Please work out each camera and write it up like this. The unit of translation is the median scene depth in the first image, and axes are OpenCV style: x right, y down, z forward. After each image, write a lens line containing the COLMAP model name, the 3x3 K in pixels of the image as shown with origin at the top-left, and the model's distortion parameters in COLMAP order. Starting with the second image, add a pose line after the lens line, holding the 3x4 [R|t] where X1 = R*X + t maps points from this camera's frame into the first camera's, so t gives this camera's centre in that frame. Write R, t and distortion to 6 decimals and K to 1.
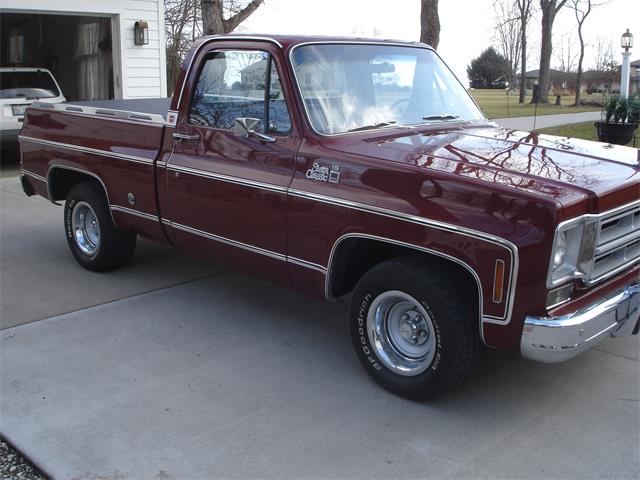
lens RADIAL K [[730.6, 0, 320.0], [0, 730.6, 240.0], [0, 0, 1]] dist [-0.091370, -0.054460]
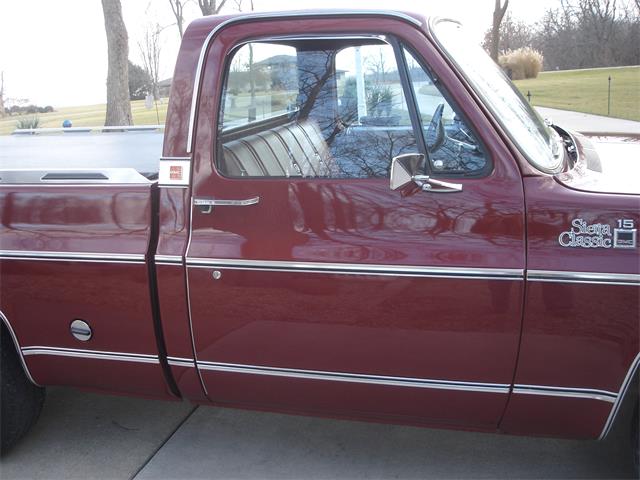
lens RADIAL K [[730.6, 0, 320.0], [0, 730.6, 240.0], [0, 0, 1]] dist [-0.091370, -0.054460]
pose [[0.878579, -0.168188, 0.447003, -0.343794], [0.174517, 0.984275, 0.027330, -0.110160], [-0.444571, 0.053998, 0.894115, 0.462776]]
